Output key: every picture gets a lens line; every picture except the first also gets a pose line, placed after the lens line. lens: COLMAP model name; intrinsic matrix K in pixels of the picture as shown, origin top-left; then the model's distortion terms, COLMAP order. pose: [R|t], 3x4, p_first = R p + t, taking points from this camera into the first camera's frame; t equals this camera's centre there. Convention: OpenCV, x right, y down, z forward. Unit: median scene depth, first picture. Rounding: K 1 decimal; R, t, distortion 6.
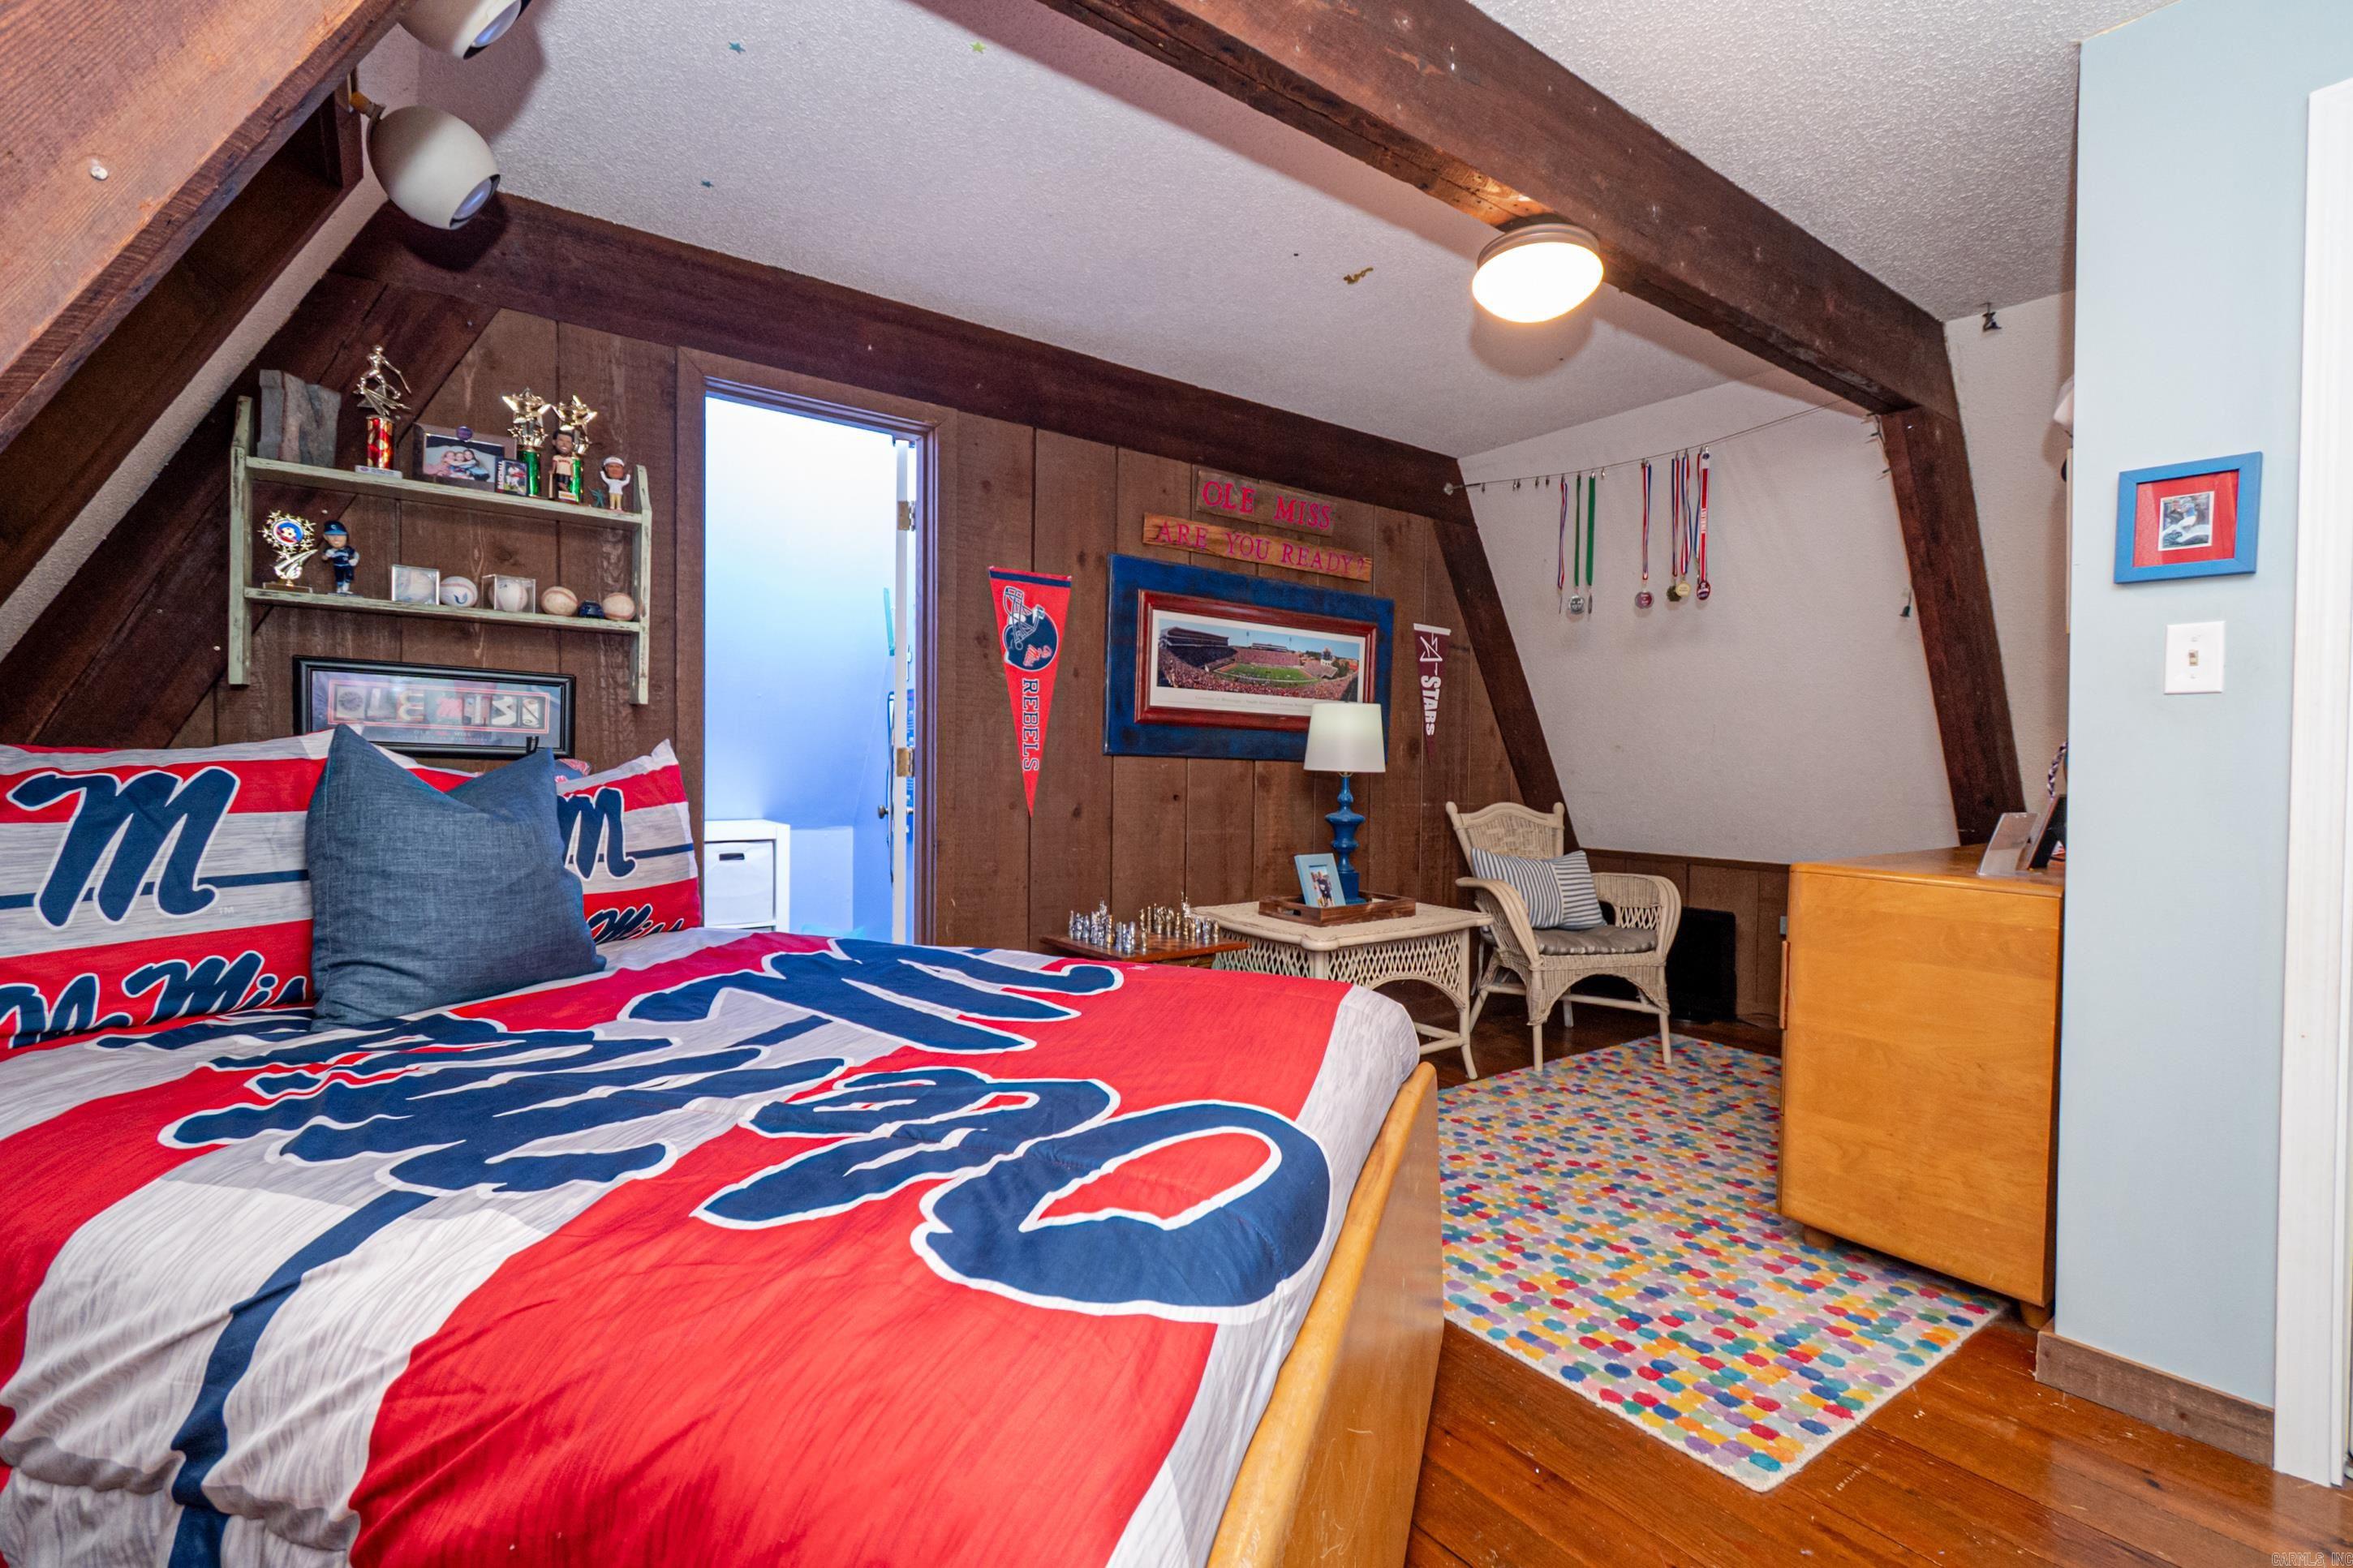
lens RADIAL K [[1048.4, 0, 1160.8], [0, 1048.4, 778.9], [0, 0, 1]] dist [0.004271, -0.000788]
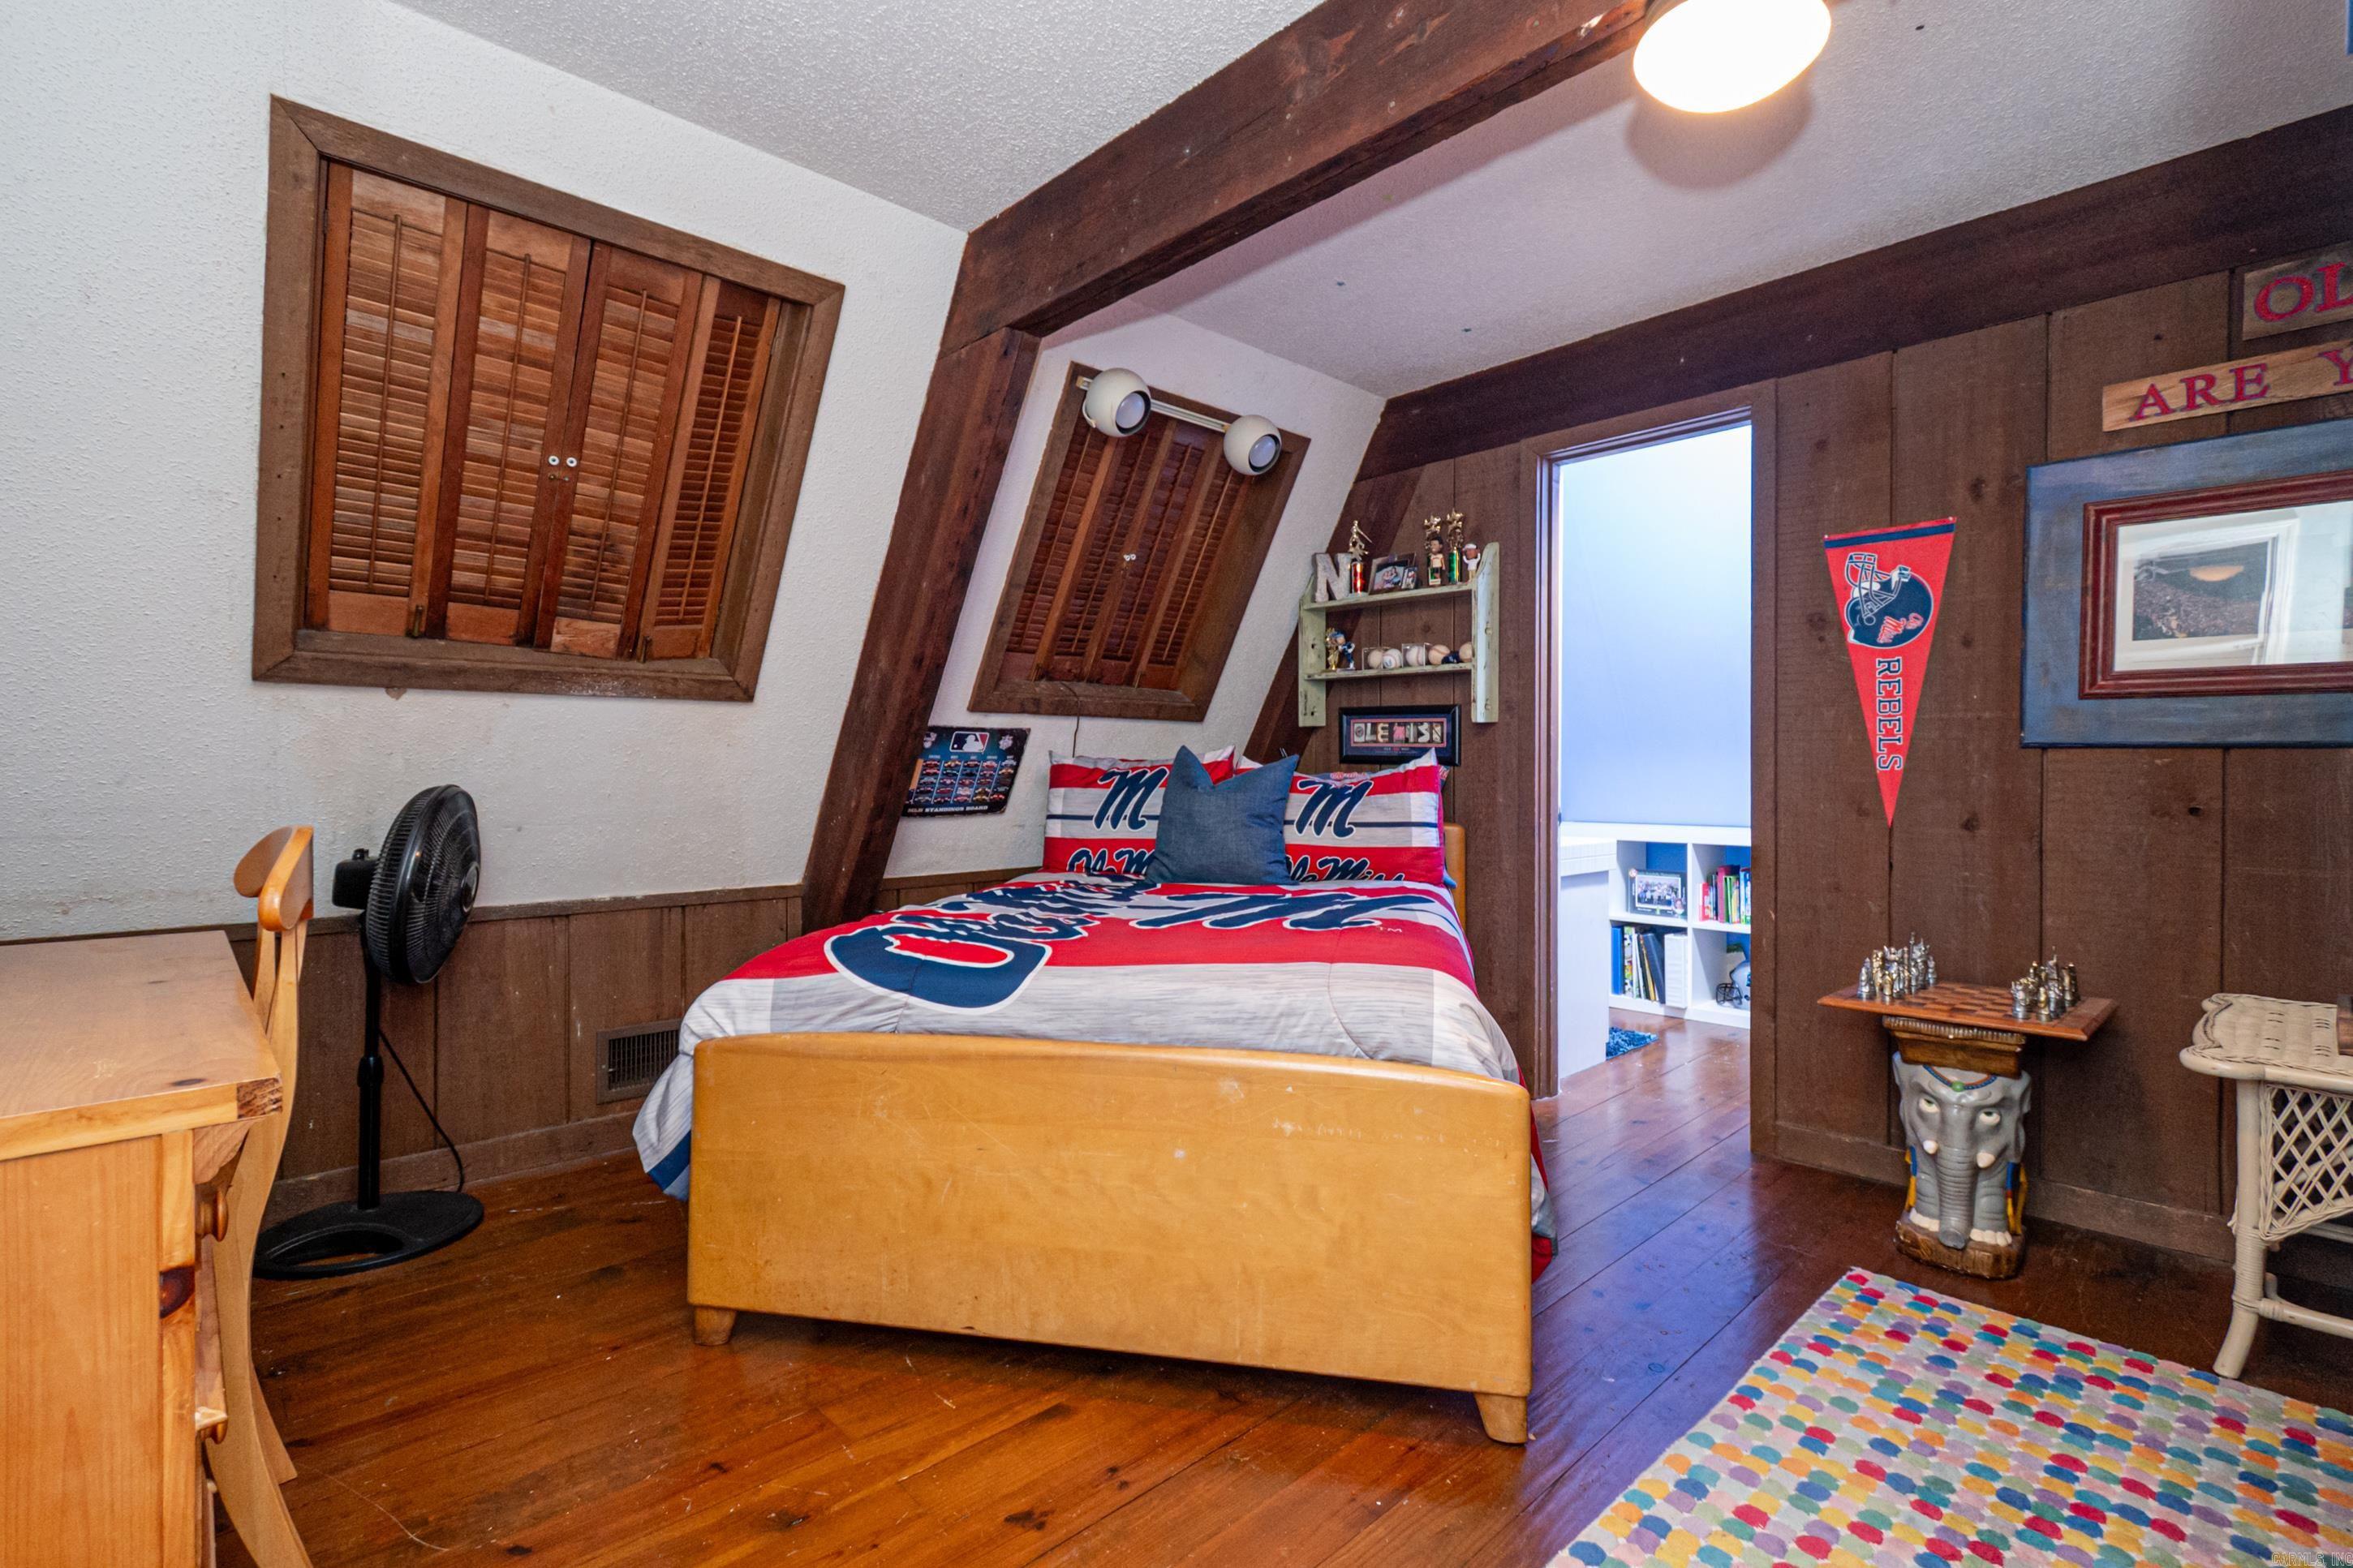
lens RADIAL K [[1048.4, 0, 1161.3], [0, 1048.4, 778.6], [0, 0, 1]] dist [0.004271, -0.000788]
pose [[0.130792, -0.007230, -0.991383, 0.712837], [-0.016344, 0.999822, -0.009448, 0.018500], [0.991275, 0.017439, 0.130650, 0.385916]]
